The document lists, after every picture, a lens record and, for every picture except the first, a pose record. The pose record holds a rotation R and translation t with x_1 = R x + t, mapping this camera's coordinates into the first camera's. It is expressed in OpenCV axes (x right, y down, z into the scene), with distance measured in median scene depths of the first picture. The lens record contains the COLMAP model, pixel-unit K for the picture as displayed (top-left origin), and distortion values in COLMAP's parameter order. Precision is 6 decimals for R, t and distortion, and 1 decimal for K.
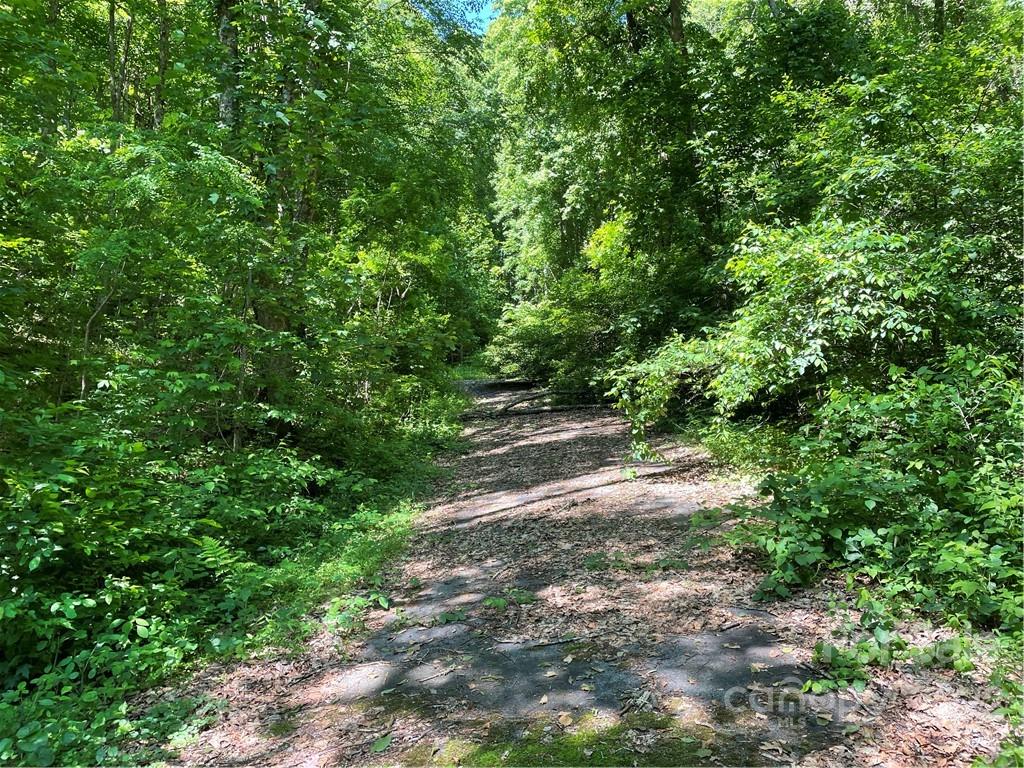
lens RADIAL K [[784.2, 0, 507.1], [0, 784.2, 384.1], [0, 0, 1]] dist [0.120644, -0.151266]
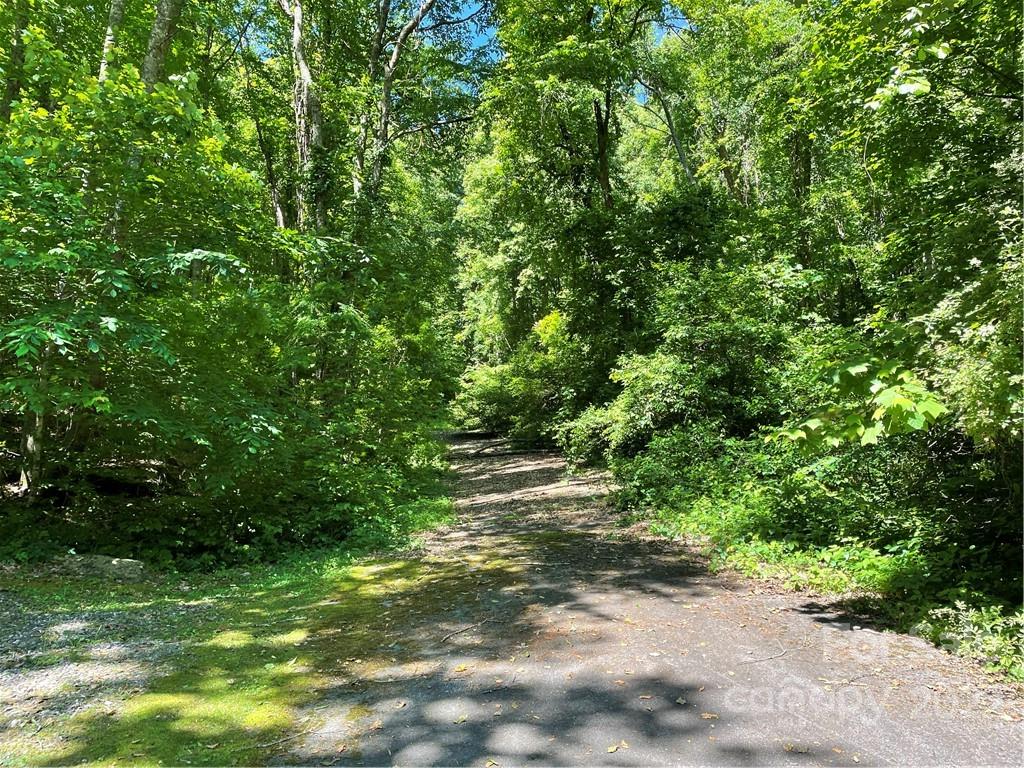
lens RADIAL K [[784.2, 0, 507.1], [0, 784.2, 384.1], [0, 0, 1]] dist [0.120644, -0.151266]
pose [[0.997494, 0.017958, 0.068438, -0.030963], [-0.013317, 0.997618, -0.067685, 0.003754], [-0.069491, 0.066604, 0.995357, -0.234917]]
